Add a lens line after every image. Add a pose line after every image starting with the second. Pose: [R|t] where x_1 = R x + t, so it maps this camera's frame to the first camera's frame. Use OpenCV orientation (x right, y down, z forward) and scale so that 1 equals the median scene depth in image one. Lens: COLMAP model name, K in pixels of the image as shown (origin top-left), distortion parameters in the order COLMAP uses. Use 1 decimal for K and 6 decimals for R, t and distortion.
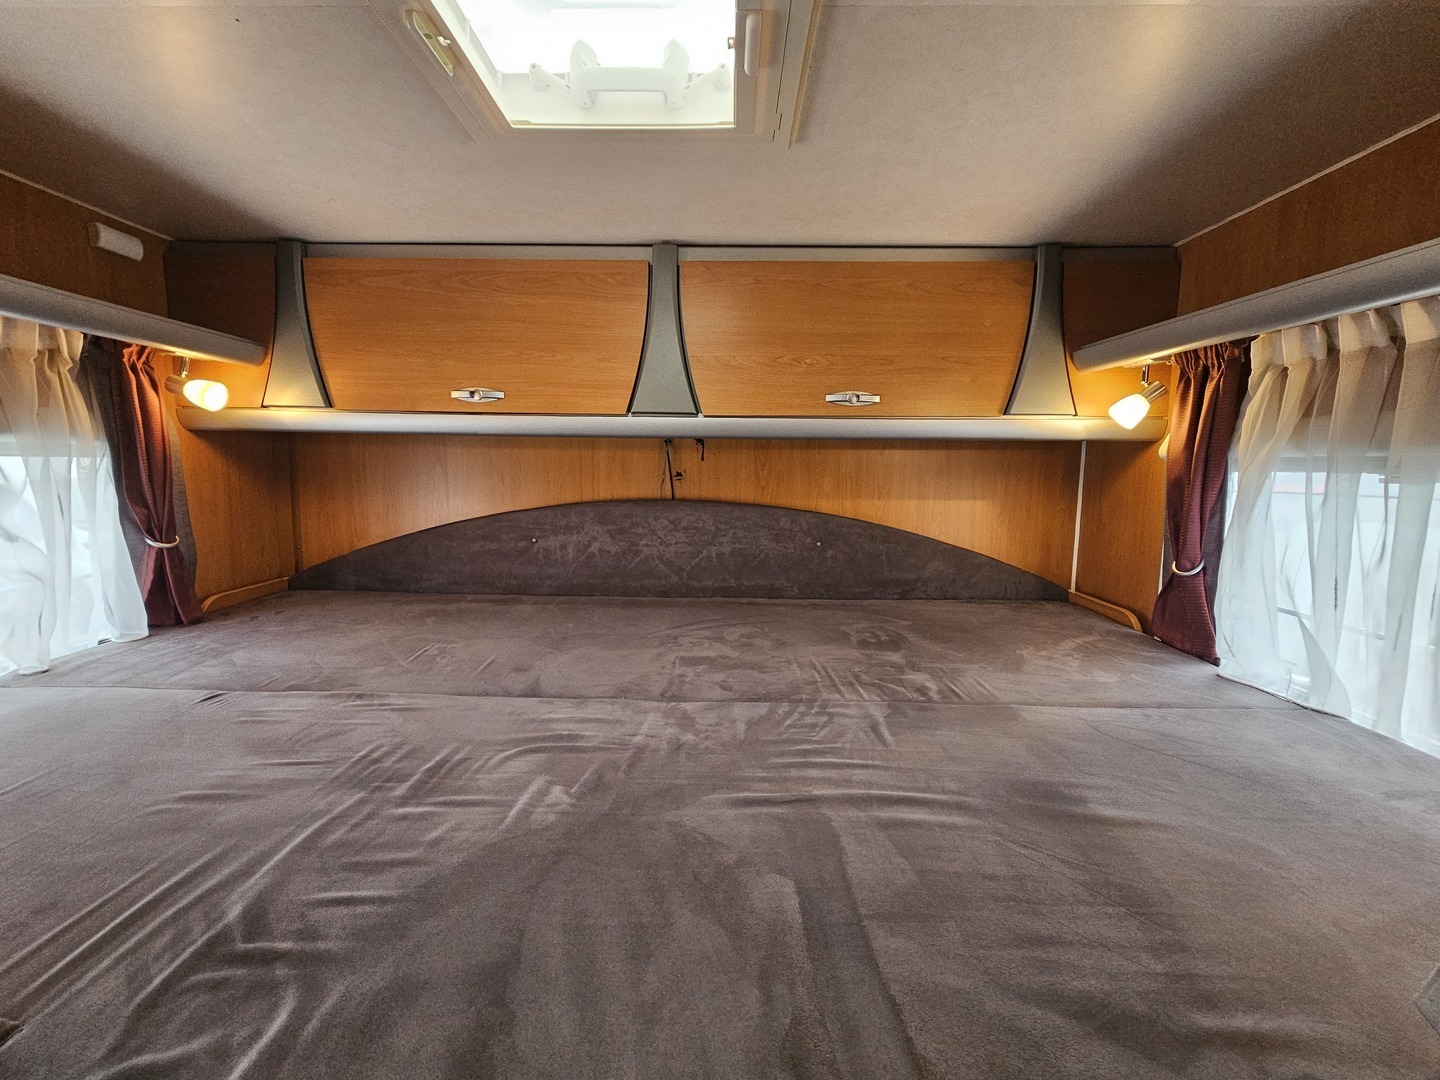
lens RADIAL K [[597.1, 0, 719.4], [0, 597.1, 539.2], [0, 0, 1]] dist [-0.001704, 0.000978]
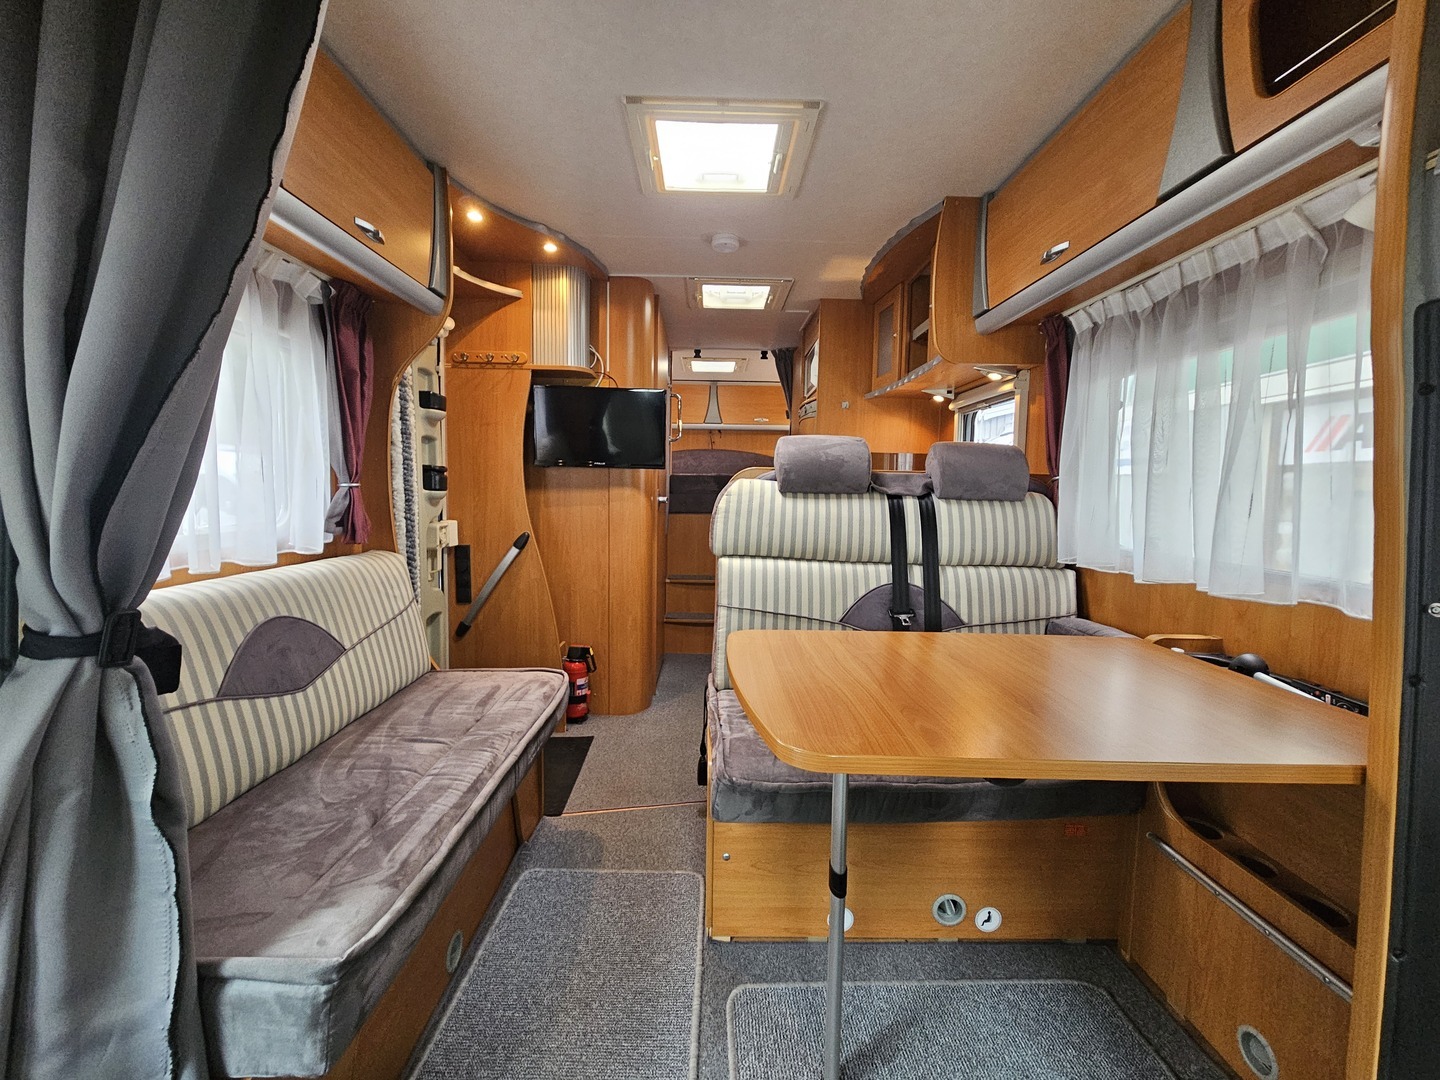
lens RADIAL K [[597.1, 0, 717.7], [0, 597.1, 537.8], [0, 0, 1]] dist [-0.001704, 0.000978]
pose [[0.999529, 0.001588, 0.030637, -0.148437], [-0.000181, 0.998947, -0.045868, 0.593127], [-0.030678, 0.045841, 0.998478, -2.359533]]
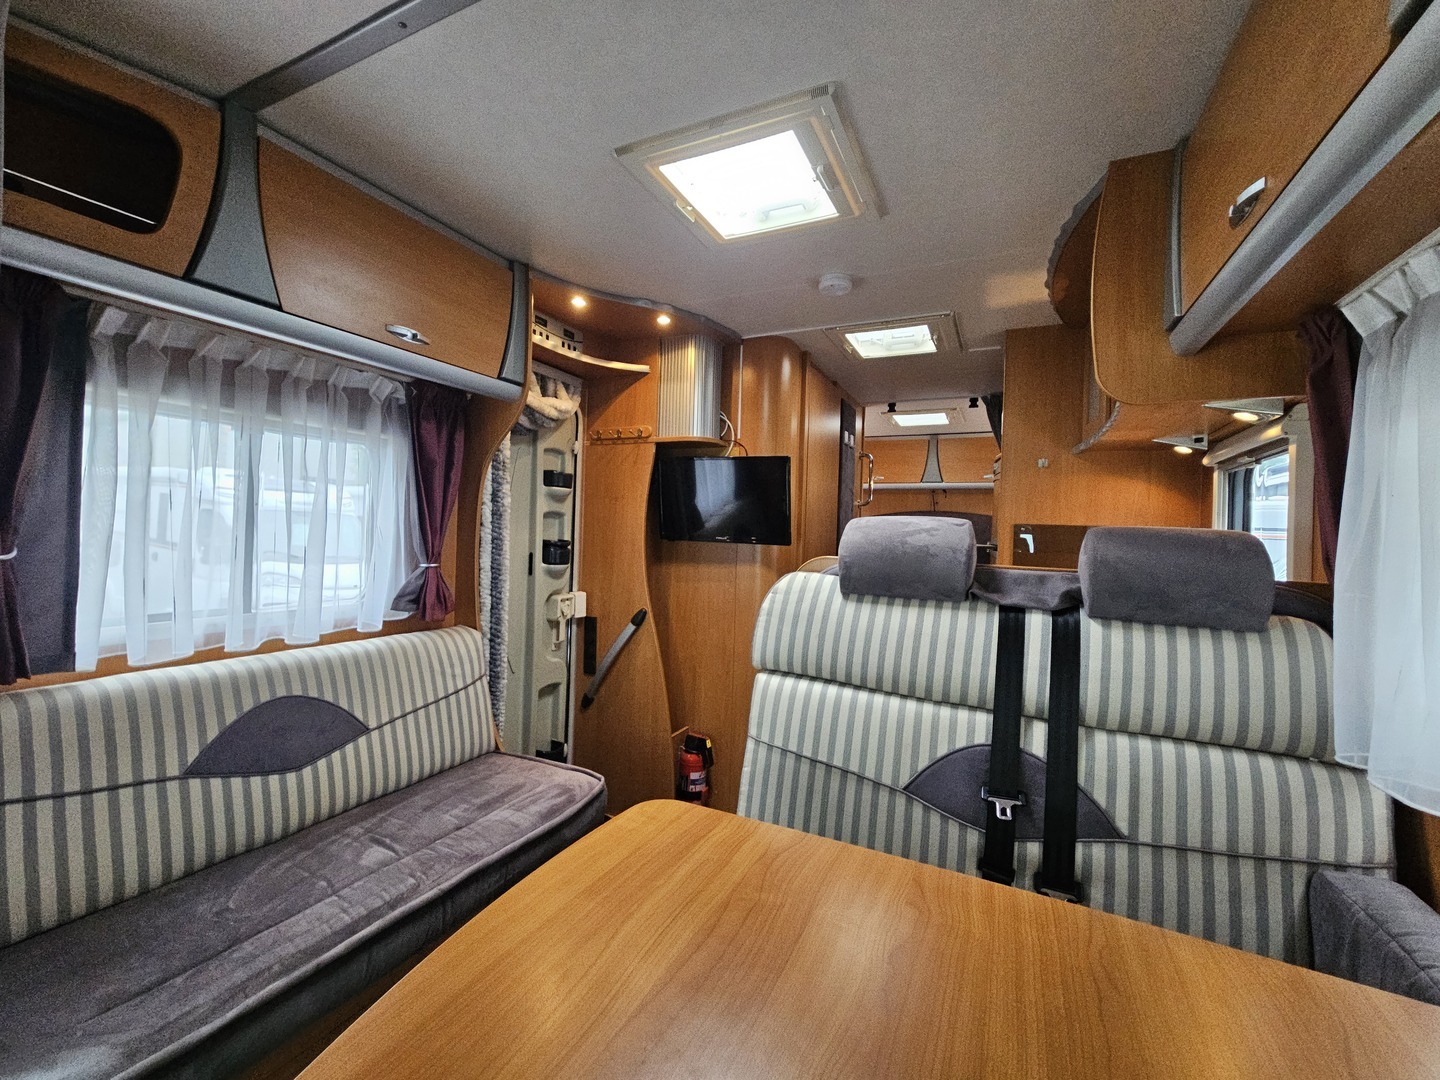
lens RADIAL K [[597.1, 0, 718.6], [0, 597.1, 535.8], [0, 0, 1]] dist [-0.001704, 0.000978]
pose [[0.906427, 0.019765, -0.421901, 0.205326], [-0.076443, 0.990085, -0.117851, 0.488052], [0.415388, 0.139075, 0.898950, -2.085022]]
